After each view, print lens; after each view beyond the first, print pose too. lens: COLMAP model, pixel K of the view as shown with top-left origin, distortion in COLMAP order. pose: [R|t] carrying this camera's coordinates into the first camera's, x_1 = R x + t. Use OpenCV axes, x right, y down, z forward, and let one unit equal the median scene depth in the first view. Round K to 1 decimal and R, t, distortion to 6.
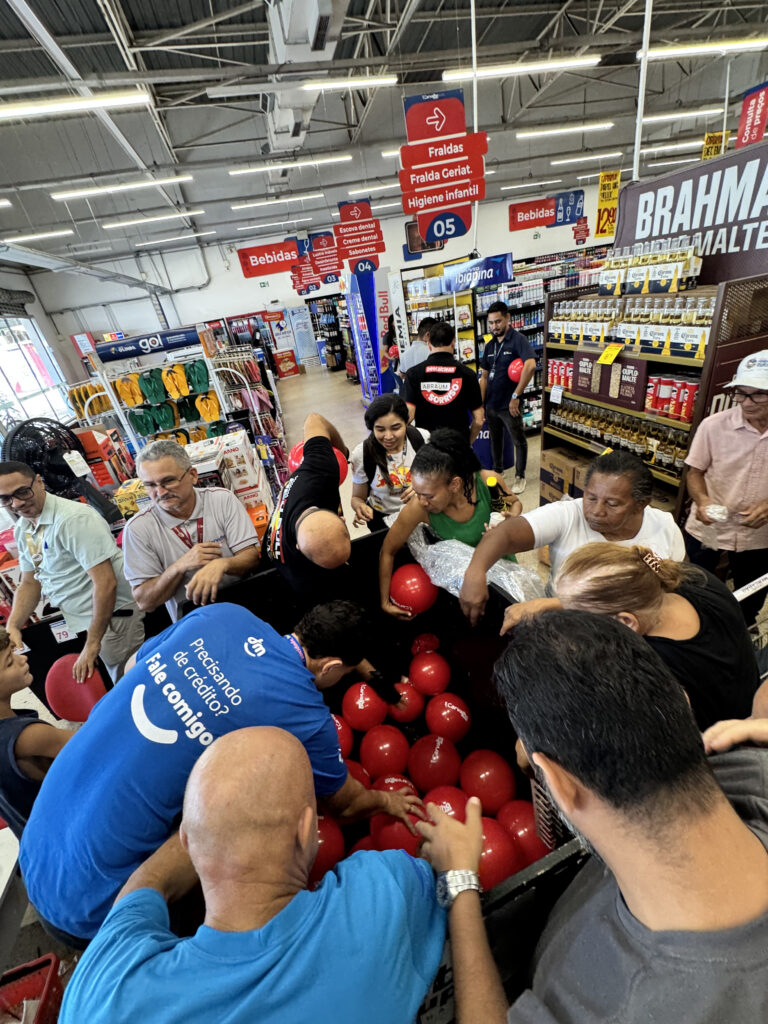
lens RADIAL K [[411.3, 0, 384.0], [0, 411.3, 512.0], [0, 0, 1]] dist [-0.001554, -0.000129]
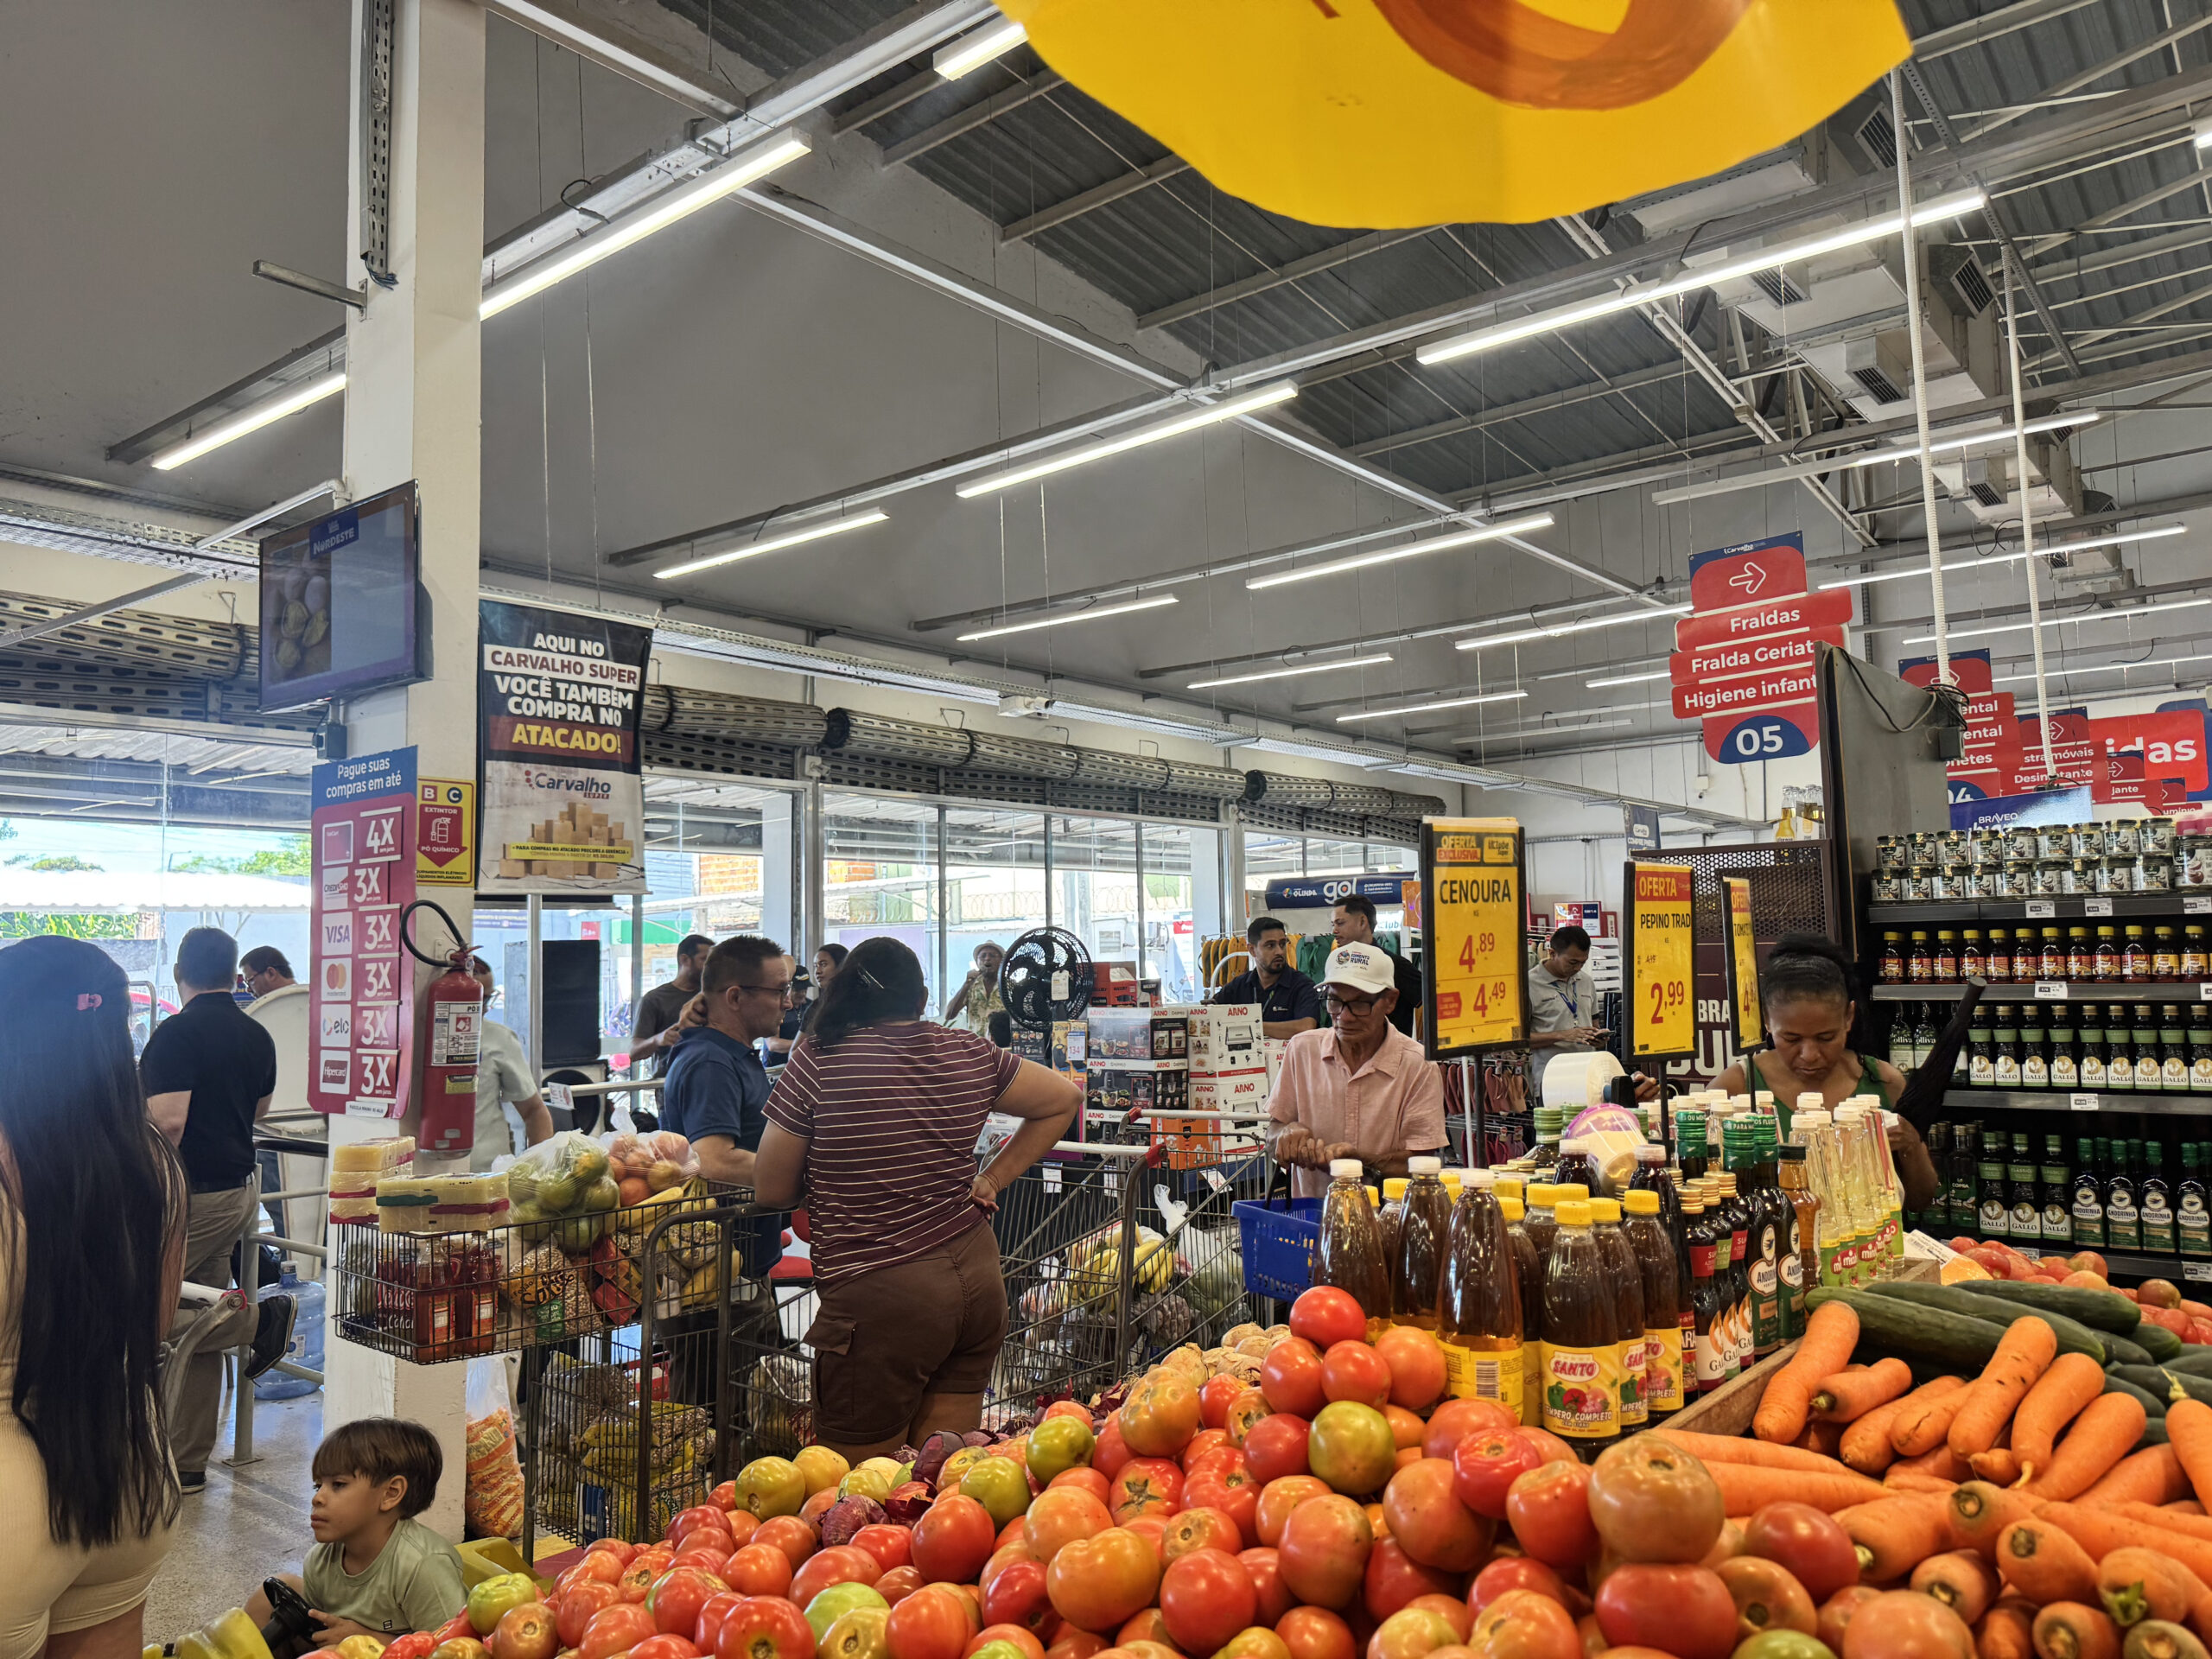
lens RADIAL K [[1572.5, 0, 1106.0], [0, 1572.5, 829.5], [0, 0, 1]] dist [-0.003593, -0.002788]
pose [[0.555221, 0.078476, -0.827992, 1.297417], [-0.457260, 0.860380, -0.225076, 0.192135], [0.694725, 0.503575, 0.513586, -0.475083]]
